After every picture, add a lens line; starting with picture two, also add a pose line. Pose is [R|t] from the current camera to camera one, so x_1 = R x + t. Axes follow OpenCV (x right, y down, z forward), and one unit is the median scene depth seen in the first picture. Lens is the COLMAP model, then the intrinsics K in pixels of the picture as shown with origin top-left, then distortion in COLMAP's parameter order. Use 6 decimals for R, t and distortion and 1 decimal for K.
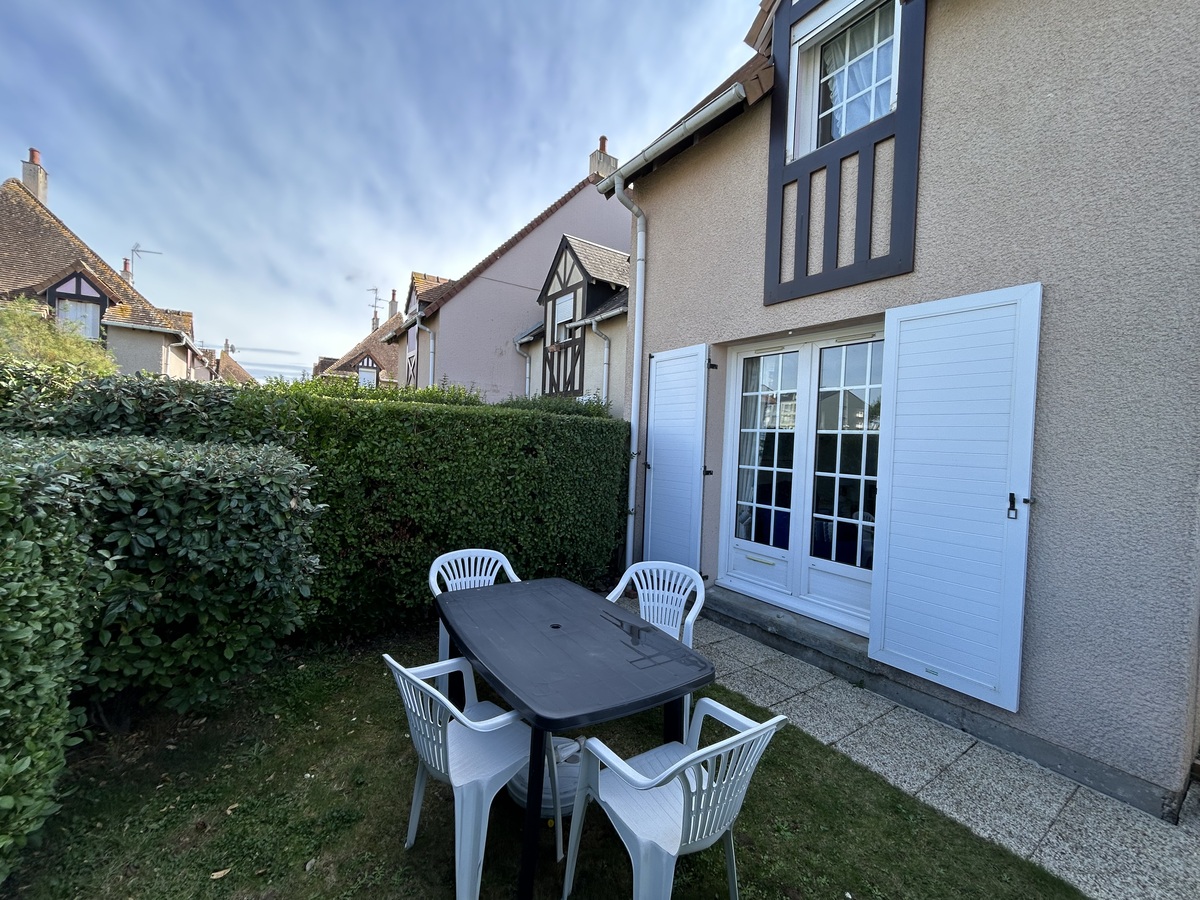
lens RADIAL K [[494.5, 0, 595.1], [0, 494.5, 448.0], [0, 0, 1]] dist [0.005962, -0.000996]
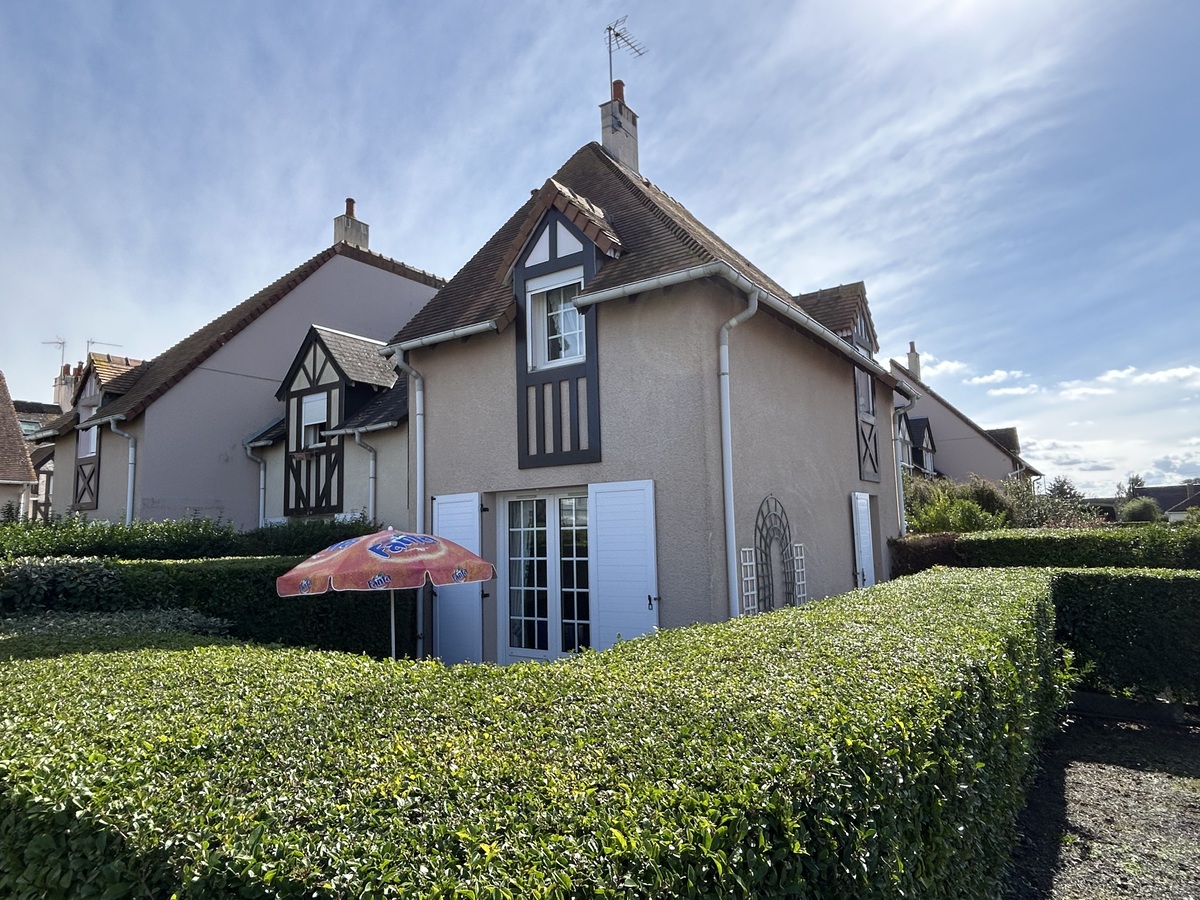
lens RADIAL K [[731.6, 0, 599.5], [0, 731.6, 452.5], [0, 0, 1]] dist [-0.002110, -0.003787]
pose [[0.931914, -0.021007, 0.362070, -0.138019], [0.068001, 0.990737, -0.117542, -0.060731], [-0.356247, 0.134160, 0.924710, -0.726161]]
